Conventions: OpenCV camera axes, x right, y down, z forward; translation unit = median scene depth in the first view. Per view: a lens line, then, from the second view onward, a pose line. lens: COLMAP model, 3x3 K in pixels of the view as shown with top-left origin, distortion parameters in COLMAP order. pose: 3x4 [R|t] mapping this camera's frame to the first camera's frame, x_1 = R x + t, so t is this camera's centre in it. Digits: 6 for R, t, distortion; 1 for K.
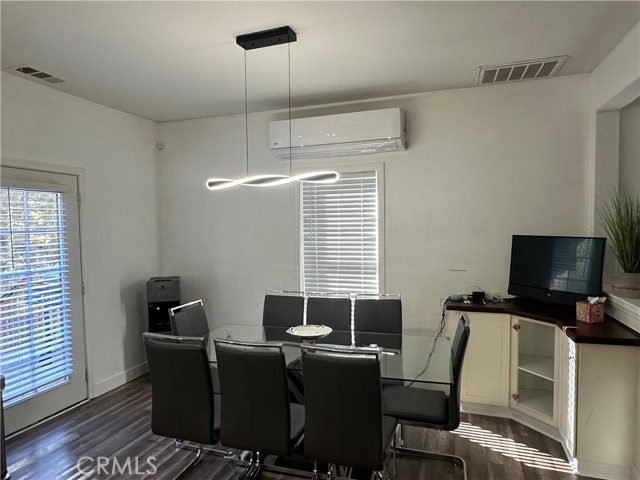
lens RADIAL K [[407.0, 0, 320.0], [0, 407.0, 240.0], [0, 0, 1]] dist [-0.003169, -0.000918]
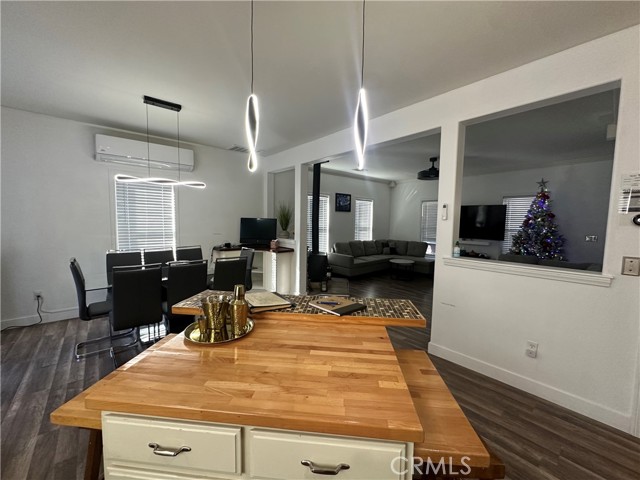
lens RADIAL K [[255.7, 0, 320.0], [0, 255.7, 240.0], [0, 0, 1]] dist [0.001784, 0.000229]
pose [[0.517464, -0.043299, 0.854609, -0.552064], [0.005919, 0.998876, 0.047025, 0.048778], [-0.855684, -0.019276, 0.517139, -0.154601]]
